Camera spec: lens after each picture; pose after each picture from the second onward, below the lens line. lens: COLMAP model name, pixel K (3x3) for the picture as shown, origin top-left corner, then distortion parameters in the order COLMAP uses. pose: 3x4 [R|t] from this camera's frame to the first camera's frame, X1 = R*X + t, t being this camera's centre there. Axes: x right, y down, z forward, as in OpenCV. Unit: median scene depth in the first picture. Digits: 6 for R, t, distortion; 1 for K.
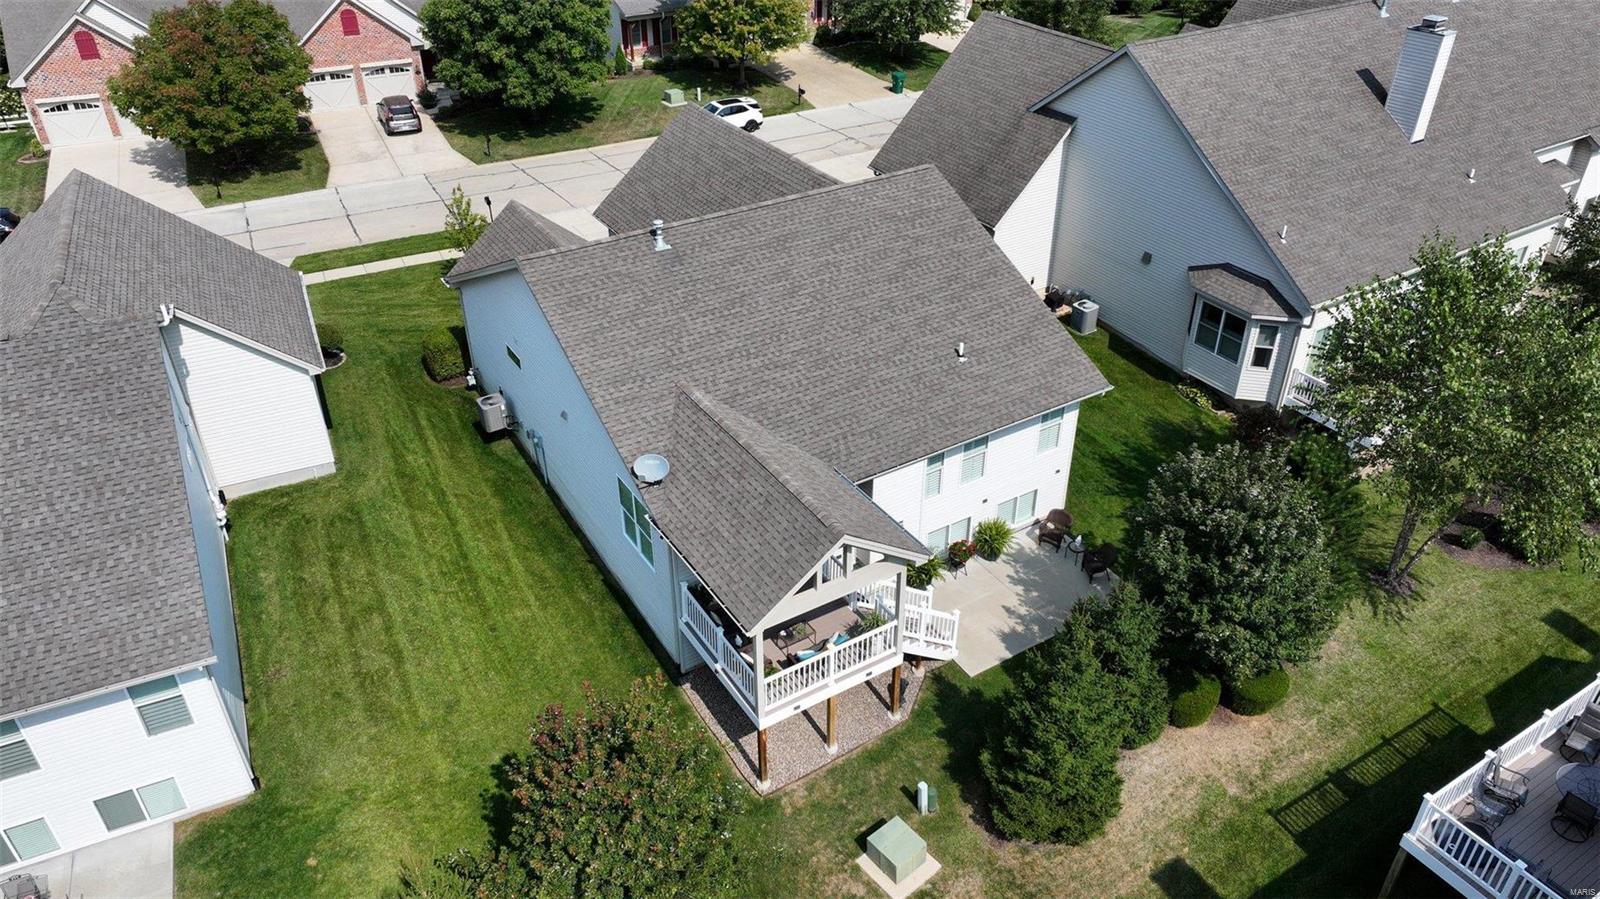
lens RADIAL K [[1126.2, 0, 800.0], [0, 1126.2, 449.5], [0, 0, 1]] dist [-0.002712, -0.000889]
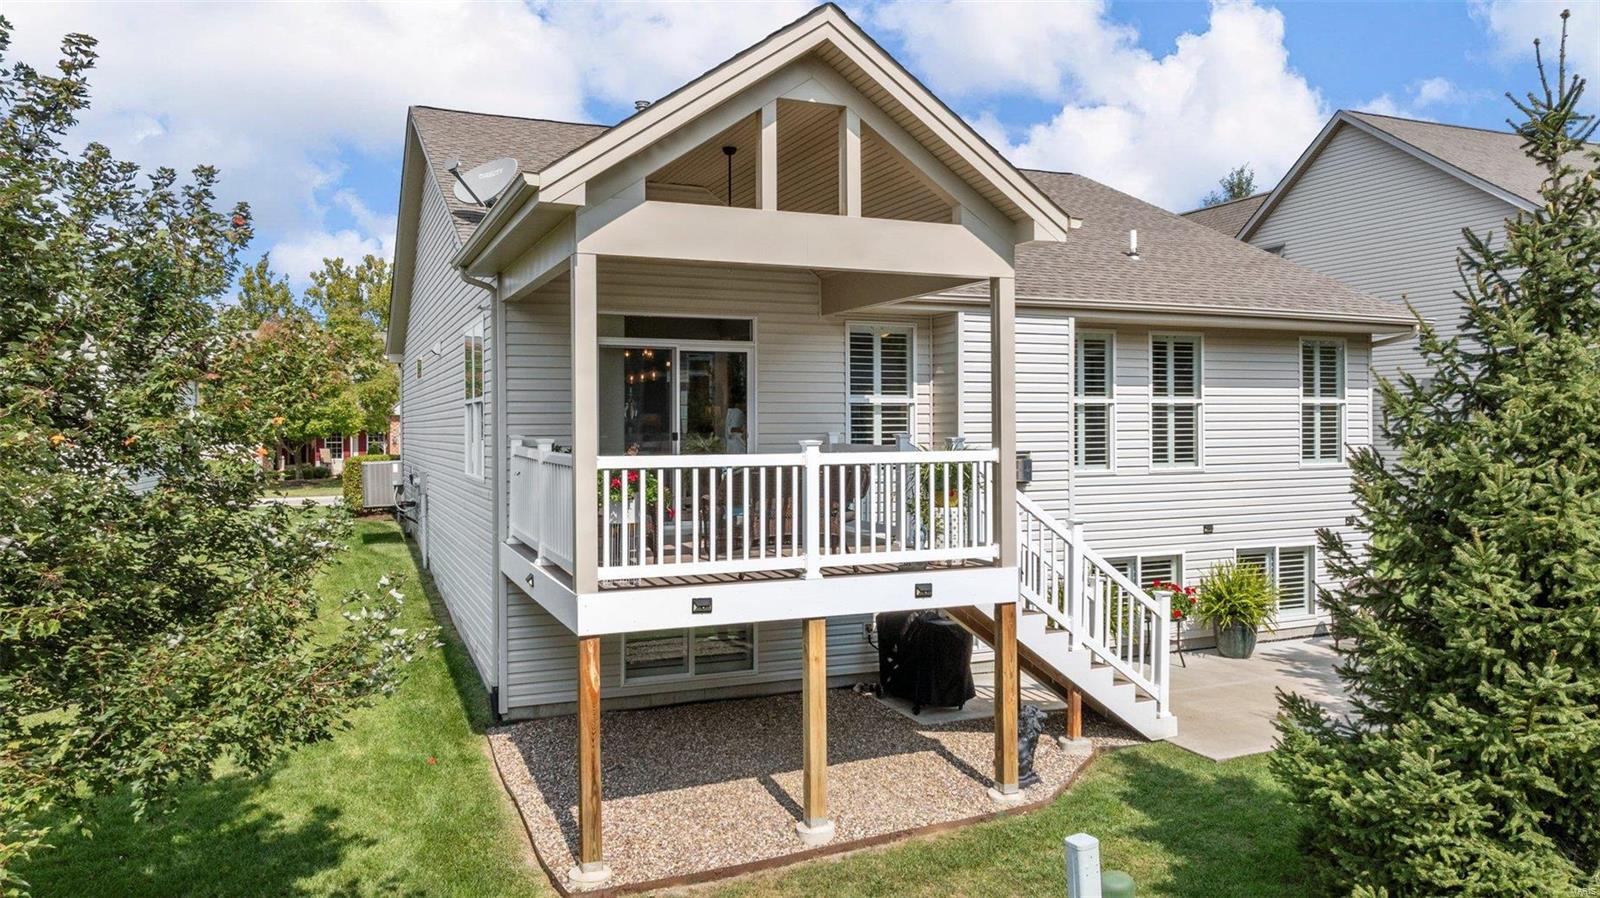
lens RADIAL K [[1126.2, 0, 800.0], [0, 1126.2, 449.0], [0, 0, 1]] dist [-0.002712, -0.000889]
pose [[0.987586, -0.003987, -0.157031, 0.074421], [-0.079545, 0.849333, -0.521830, 0.332798], [0.135452, 0.527843, 0.838472, 0.623877]]
